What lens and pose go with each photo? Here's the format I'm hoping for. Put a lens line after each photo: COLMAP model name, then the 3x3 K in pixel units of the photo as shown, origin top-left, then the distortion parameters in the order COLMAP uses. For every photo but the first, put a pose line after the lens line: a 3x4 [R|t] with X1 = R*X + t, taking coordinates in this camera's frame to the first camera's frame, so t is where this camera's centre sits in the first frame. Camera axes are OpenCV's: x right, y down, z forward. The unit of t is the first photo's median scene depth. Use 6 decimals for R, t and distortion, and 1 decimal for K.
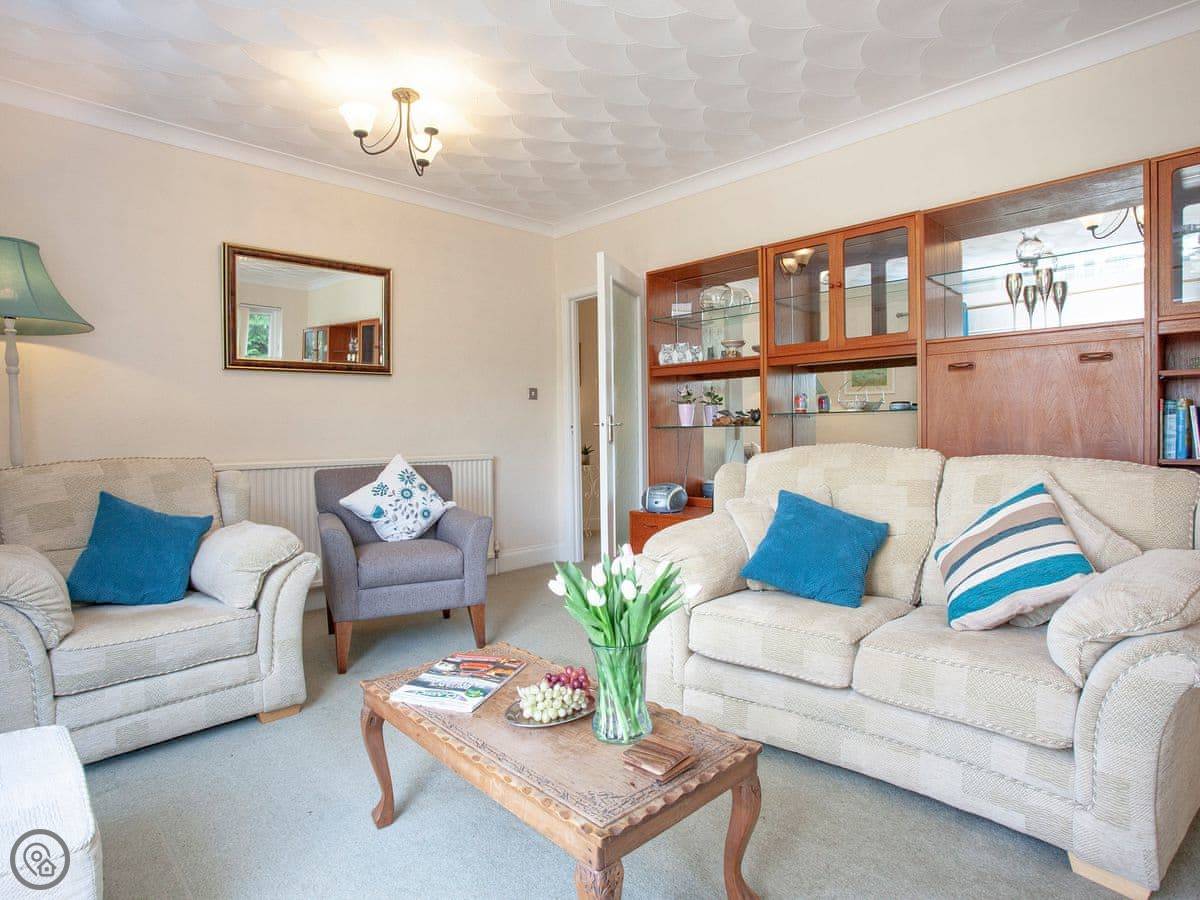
lens RADIAL K [[664.8, 0, 596.9], [0, 664.8, 452.3], [0, 0, 1]] dist [-0.041137, 0.006993]
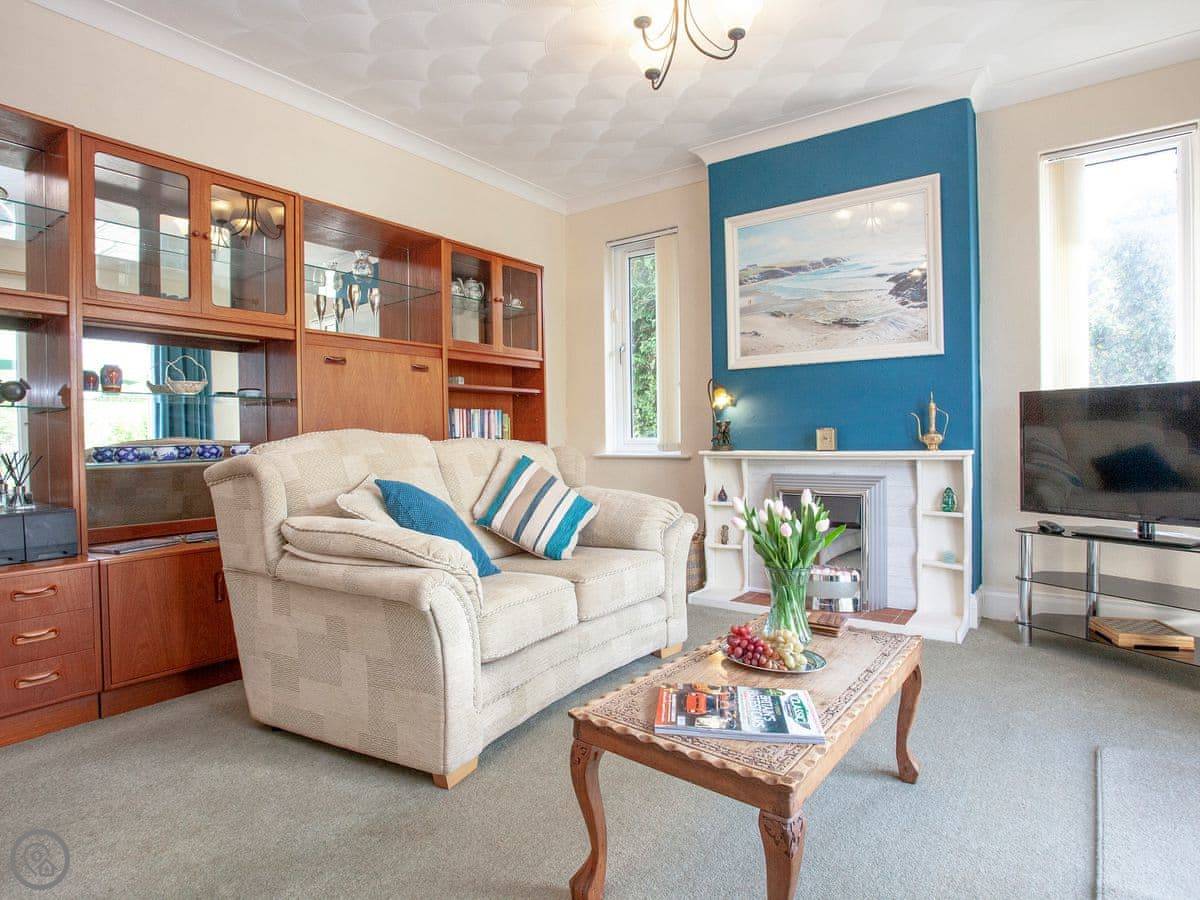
lens RADIAL K [[664.8, 0, 596.3], [0, 664.8, 445.2], [0, 0, 1]] dist [-0.041137, 0.006993]
pose [[-0.179039, 0.007446, 0.983814, -0.874860], [0.040701, 0.999171, -0.000156, 0.034744], [-0.983000, 0.040015, -0.179194, 1.219528]]
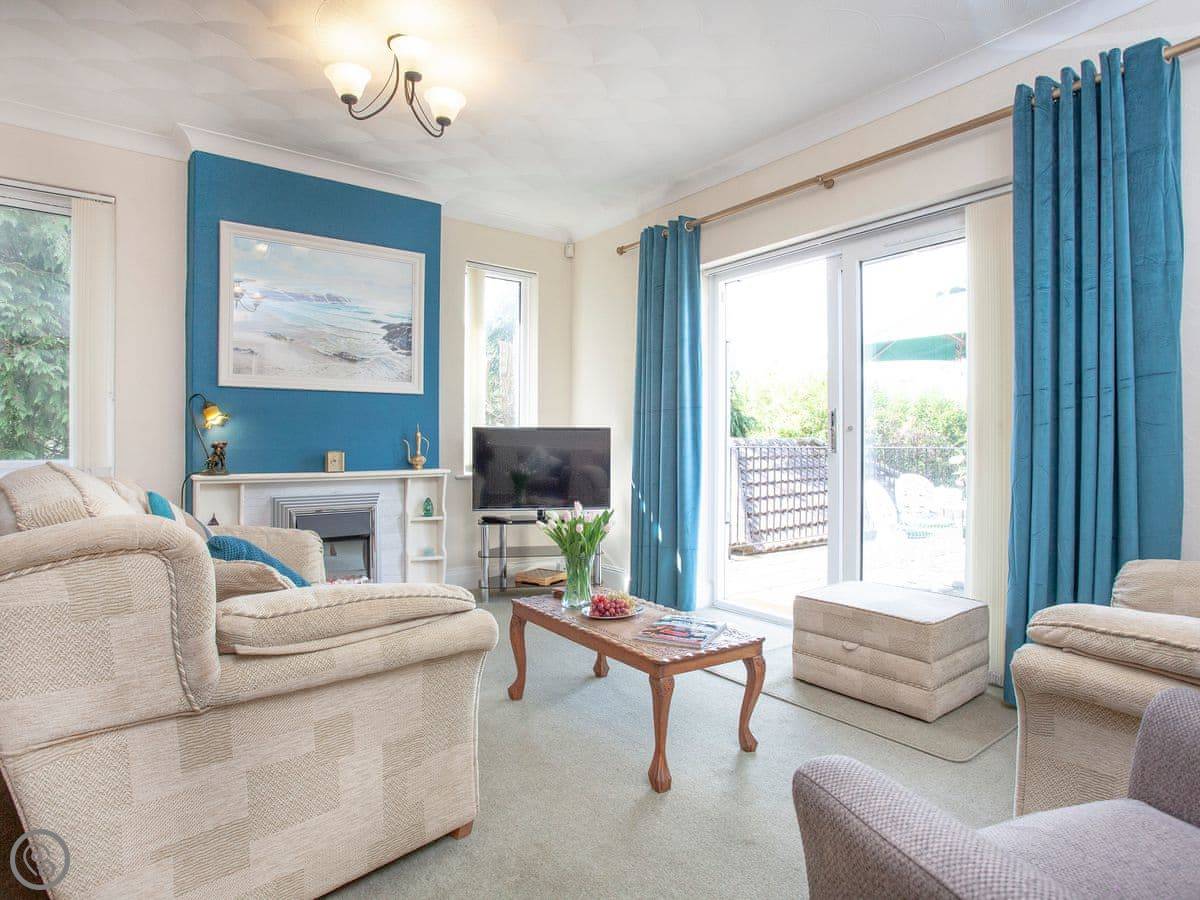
lens RADIAL K [[664.8, 0, 603.3], [0, 664.8, 443.4], [0, 0, 1]] dist [-0.041137, 0.006993]
pose [[-0.993366, 0.016774, 0.113770, -0.194550], [0.020075, 0.999408, 0.027931, -0.053207], [-0.113234, 0.030030, -0.993114, 2.176661]]
